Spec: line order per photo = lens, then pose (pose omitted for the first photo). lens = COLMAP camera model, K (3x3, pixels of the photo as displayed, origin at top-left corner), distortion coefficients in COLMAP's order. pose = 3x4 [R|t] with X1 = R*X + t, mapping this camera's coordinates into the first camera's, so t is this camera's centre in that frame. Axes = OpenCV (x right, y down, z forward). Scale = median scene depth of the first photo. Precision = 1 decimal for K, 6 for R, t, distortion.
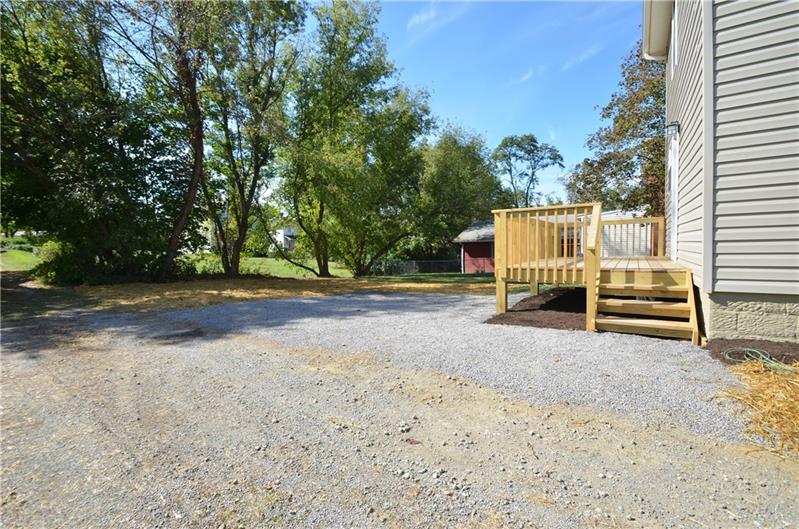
lens RADIAL K [[346.4, 0, 402.9], [0, 346.4, 266.7], [0, 0, 1]] dist [0.000624, -0.000150]
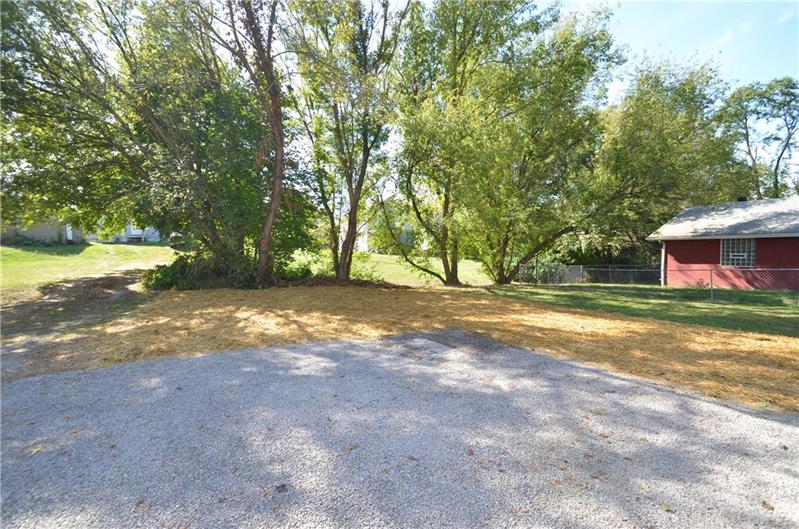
lens RADIAL K [[352.0, 0, 399.5], [0, 352.0, 264.5], [0, 0, 1]] dist [0.020415, -0.018081]
pose [[0.896254, 0.025409, -0.442812, 0.022525], [-0.025532, 0.999658, 0.005684, -0.017992], [0.442805, 0.006211, 0.896597, 0.210017]]
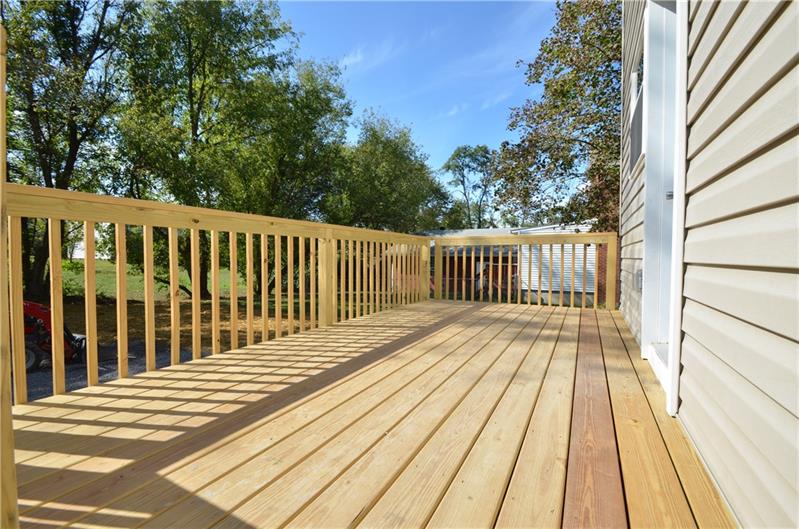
lens RADIAL K [[352.0, 0, 399.5], [0, 352.0, 264.5], [0, 0, 1]] dist [0.020415, -0.018081]
pose [[0.994015, 0.027678, 0.105681, 0.123146], [-0.023901, 0.999035, -0.036841, -0.022689], [-0.106598, 0.034094, 0.993717, 0.168188]]
